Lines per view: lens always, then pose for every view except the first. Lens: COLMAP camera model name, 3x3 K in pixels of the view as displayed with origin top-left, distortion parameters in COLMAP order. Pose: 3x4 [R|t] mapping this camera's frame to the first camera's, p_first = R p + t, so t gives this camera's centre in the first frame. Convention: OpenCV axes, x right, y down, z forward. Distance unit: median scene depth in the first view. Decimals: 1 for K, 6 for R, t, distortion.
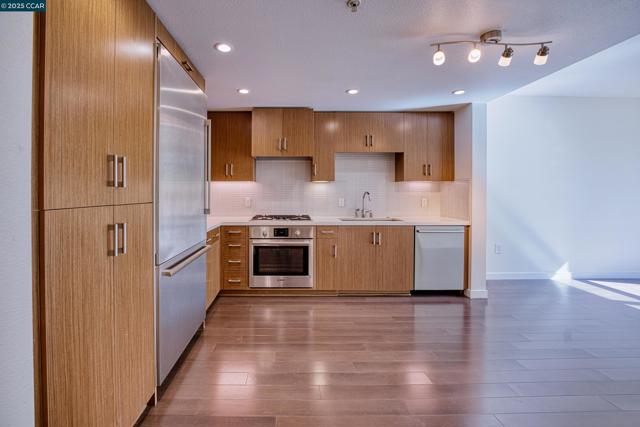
lens RADIAL K [[276.1, 0, 308.7], [0, 276.1, 194.1], [0, 0, 1]] dist [-0.016296, -0.001001]
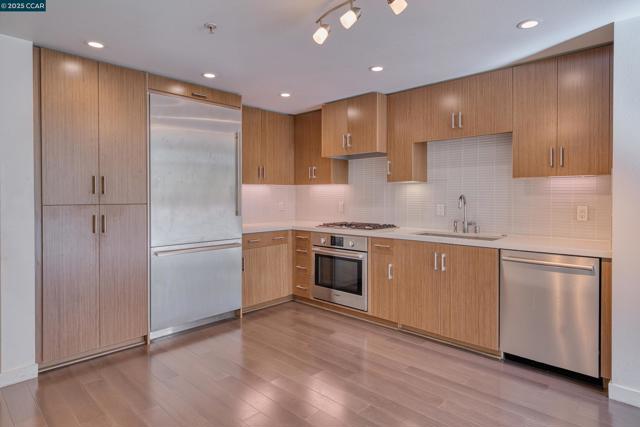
lens RADIAL K [[383.1, 0, 333.3], [0, 383.1, 198.4], [0, 0, 1]] dist [0.012040, 0.000547]
pose [[0.717519, 0.000808, -0.696538, 0.754655], [-0.001845, 0.999998, -0.000740, 0.001436], [0.696536, 0.001816, 0.717519, 0.106627]]
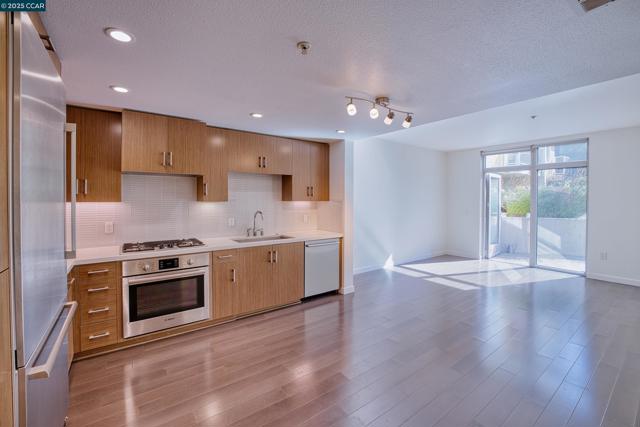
lens RADIAL K [[258.3, 0, 330.7], [0, 258.3, 202.9], [0, 0, 1]] dist [-0.021418, -0.000307]
pose [[0.815808, -0.005416, 0.578298, -0.148411], [0.003410, 0.999984, 0.004554, -0.050206], [-0.578313, -0.001743, 0.815813, 0.070395]]
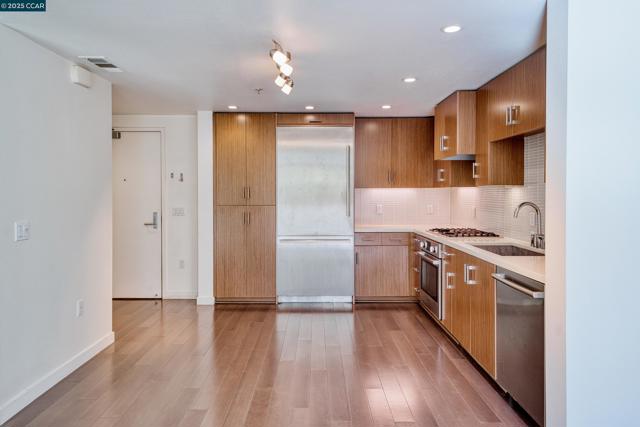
lens RADIAL K [[448.3, 0, 312.1], [0, 448.3, 196.5], [0, 0, 1]] dist [0.071941, -0.003113]
pose [[-0.037941, 0.000262, -0.999280, 1.363647], [-0.006421, 0.999979, 0.000506, -0.017792], [0.999259, 0.006435, -0.037939, 0.681181]]
